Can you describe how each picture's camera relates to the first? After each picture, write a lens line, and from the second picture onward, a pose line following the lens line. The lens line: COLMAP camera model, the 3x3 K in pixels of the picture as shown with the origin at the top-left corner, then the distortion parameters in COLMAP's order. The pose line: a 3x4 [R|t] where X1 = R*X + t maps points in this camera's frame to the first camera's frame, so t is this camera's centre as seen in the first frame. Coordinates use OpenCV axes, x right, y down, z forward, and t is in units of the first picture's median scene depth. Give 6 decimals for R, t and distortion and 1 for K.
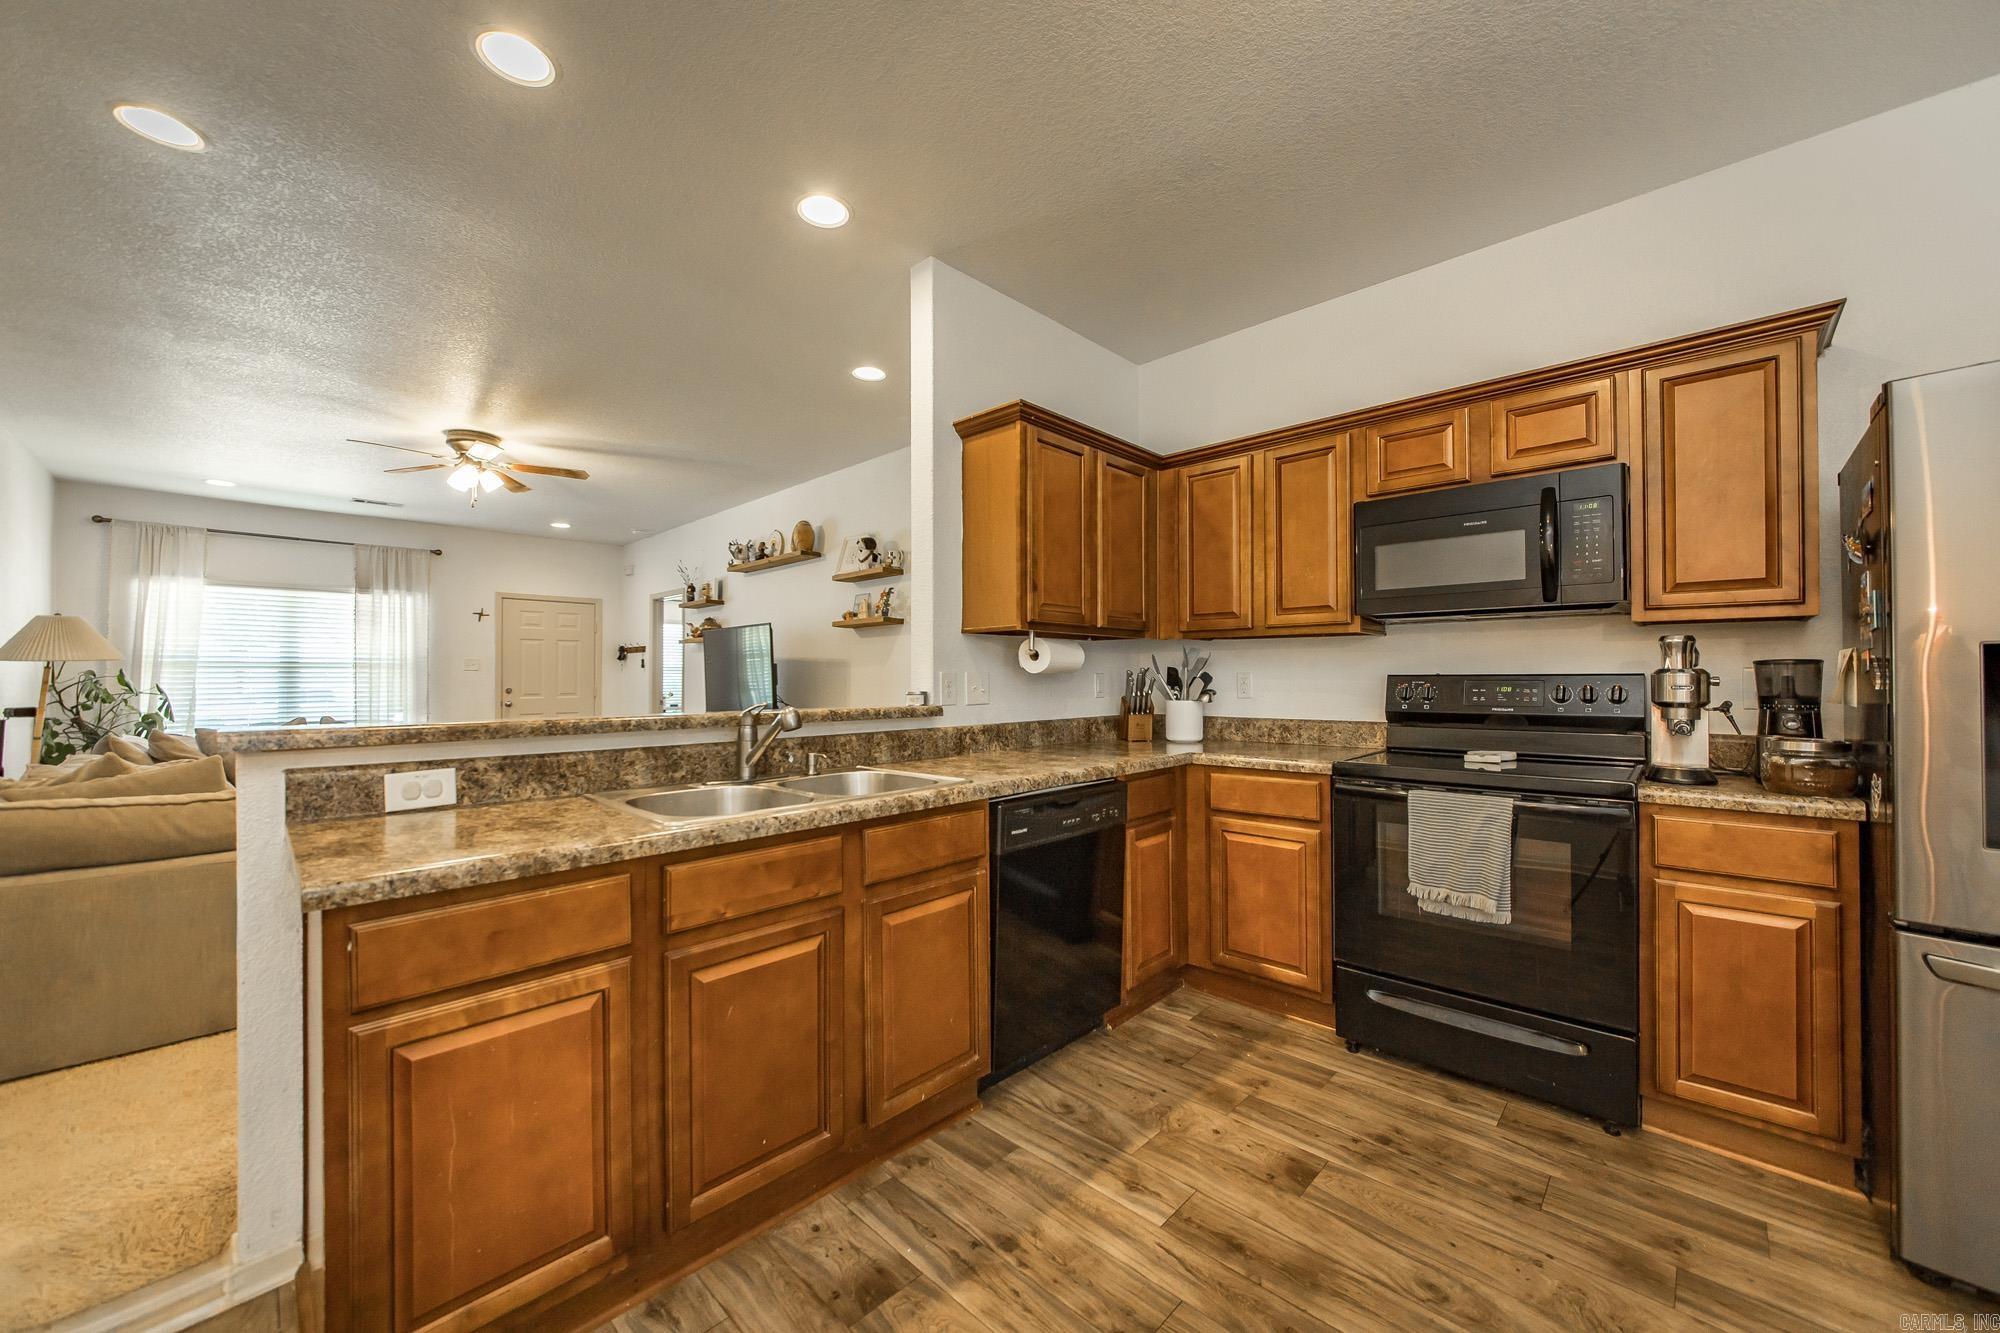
lens RADIAL K [[740.9, 0, 988.4], [0, 740.9, 671.2], [0, 0, 1]] dist [-0.009617, 0.000233]
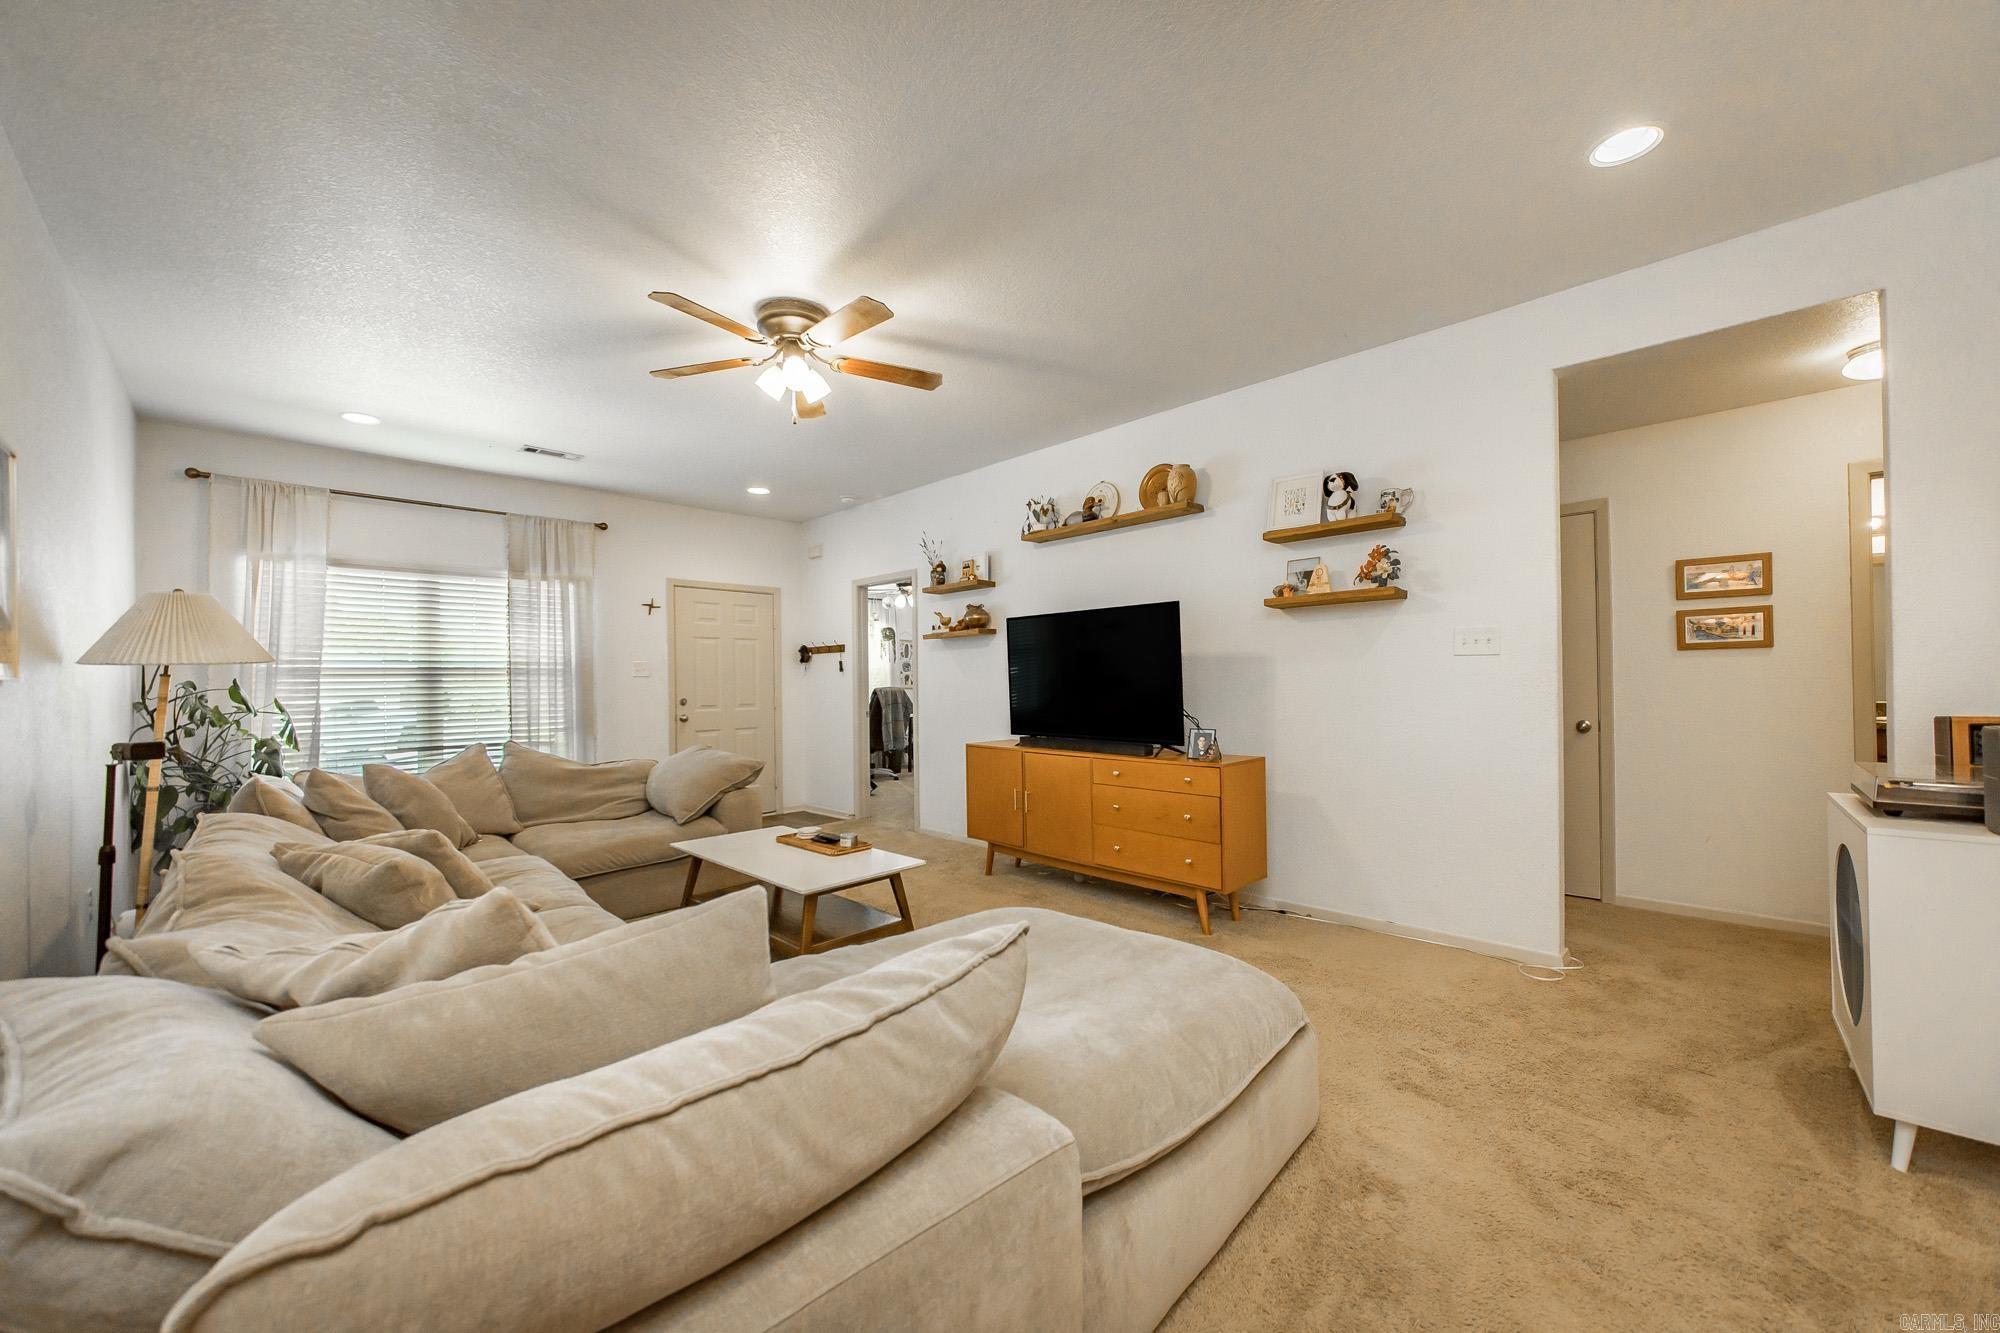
lens RADIAL K [[719.2, 0, 976.6], [0, 719.2, 684.3], [0, 0, 1]] dist [-0.018231, -0.000080]
pose [[0.999941, -0.010695, 0.002033, -0.447374], [0.010671, 0.999874, 0.011737, 0.002152], [-0.002158, -0.011715, 0.999929, 0.300699]]
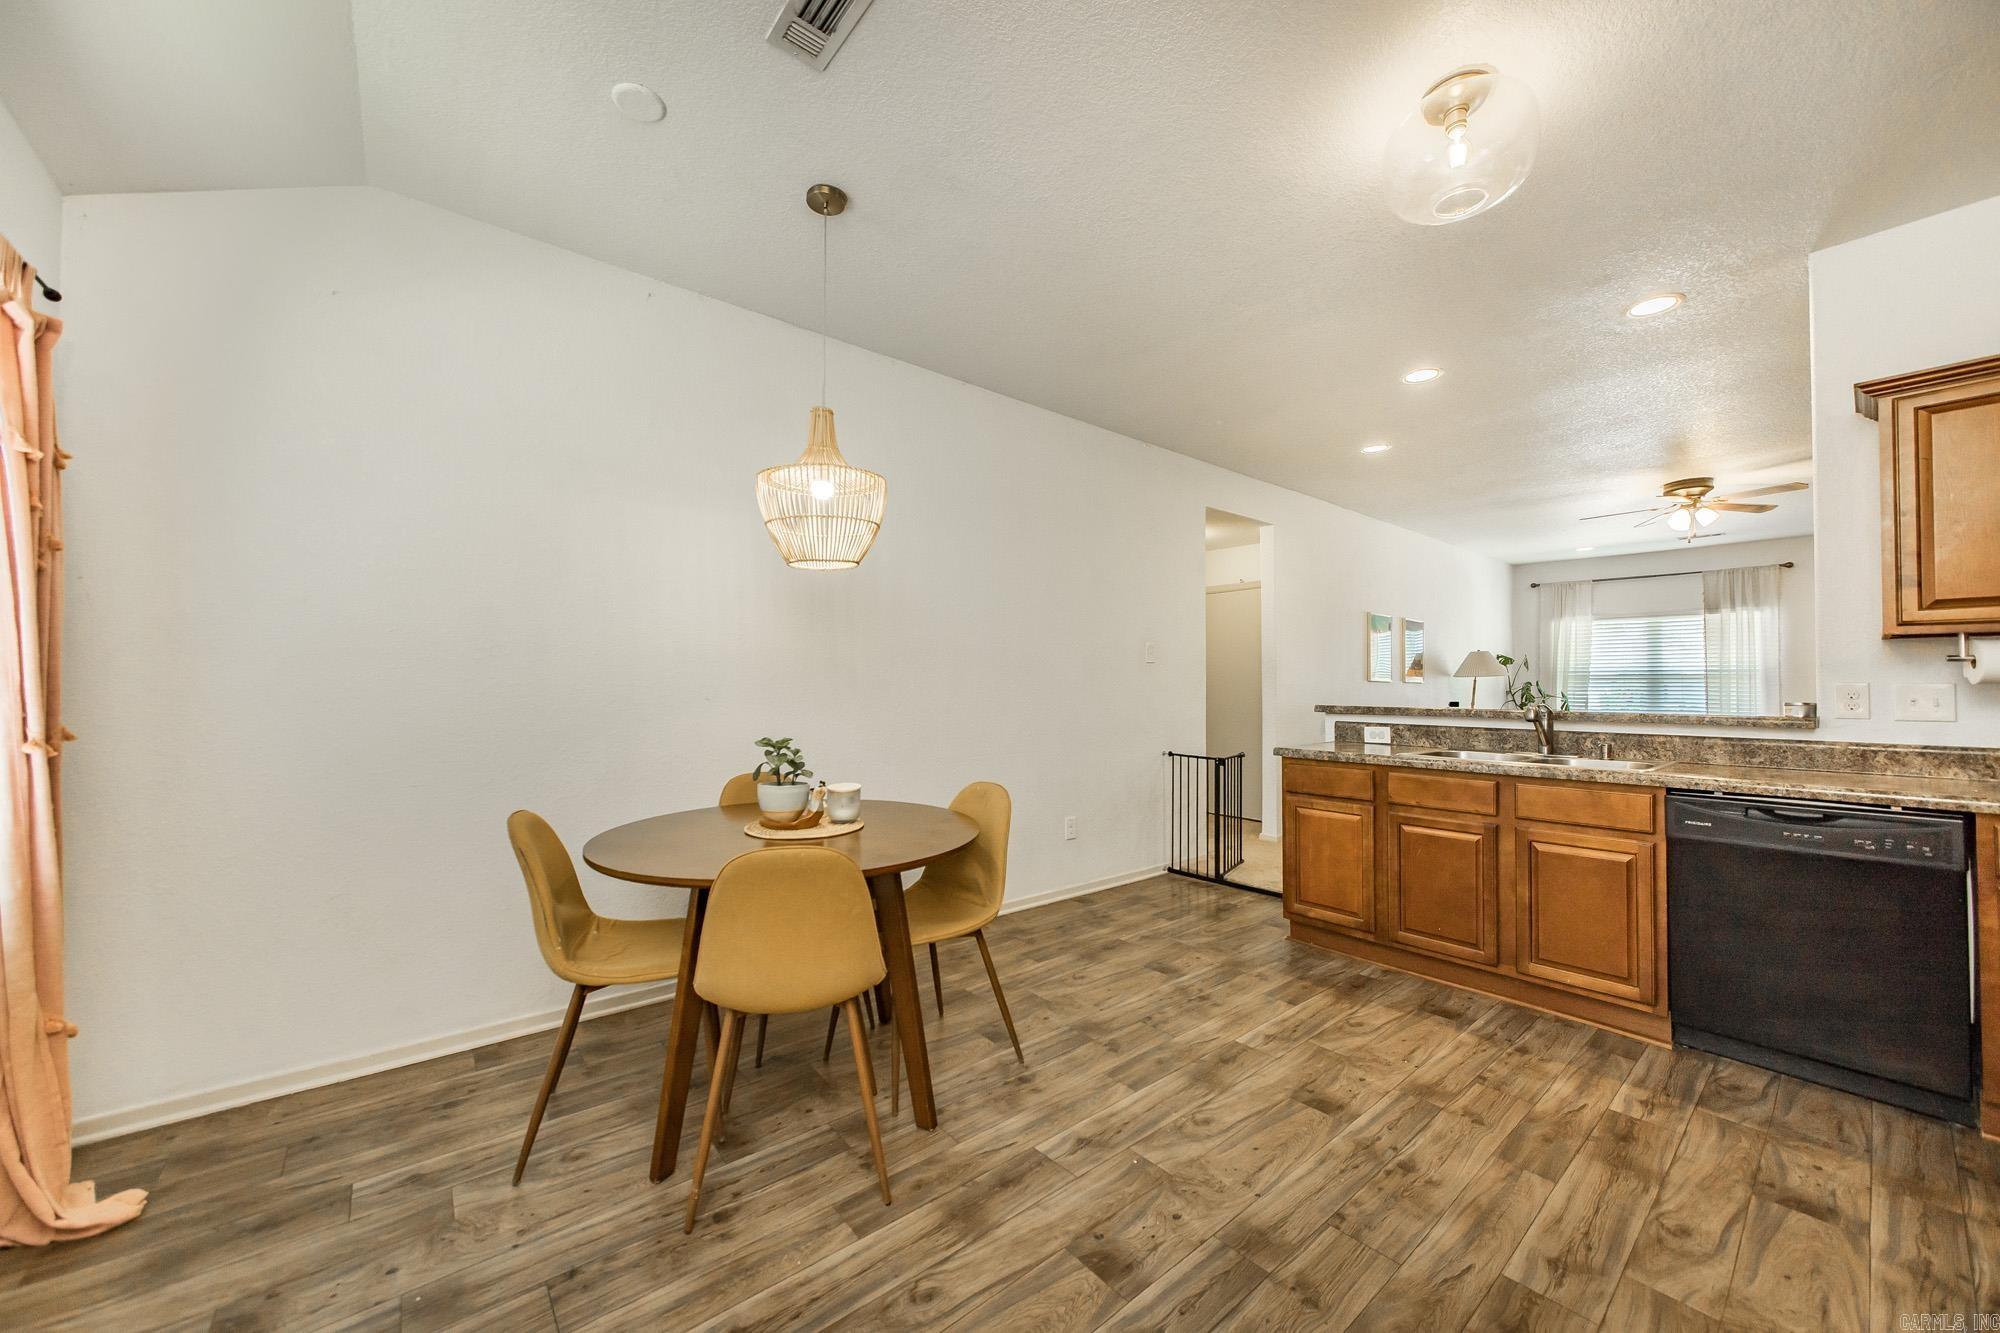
lens RADIAL K [[740.9, 0, 988.4], [0, 740.9, 671.2], [0, 0, 1]] dist [-0.009617, 0.000233]
pose [[-0.121669, -0.016439, -0.992435, 0.510571], [0.004937, 0.999840, -0.017167, -0.001535], [0.992558, -0.006989, -0.121569, 0.021591]]
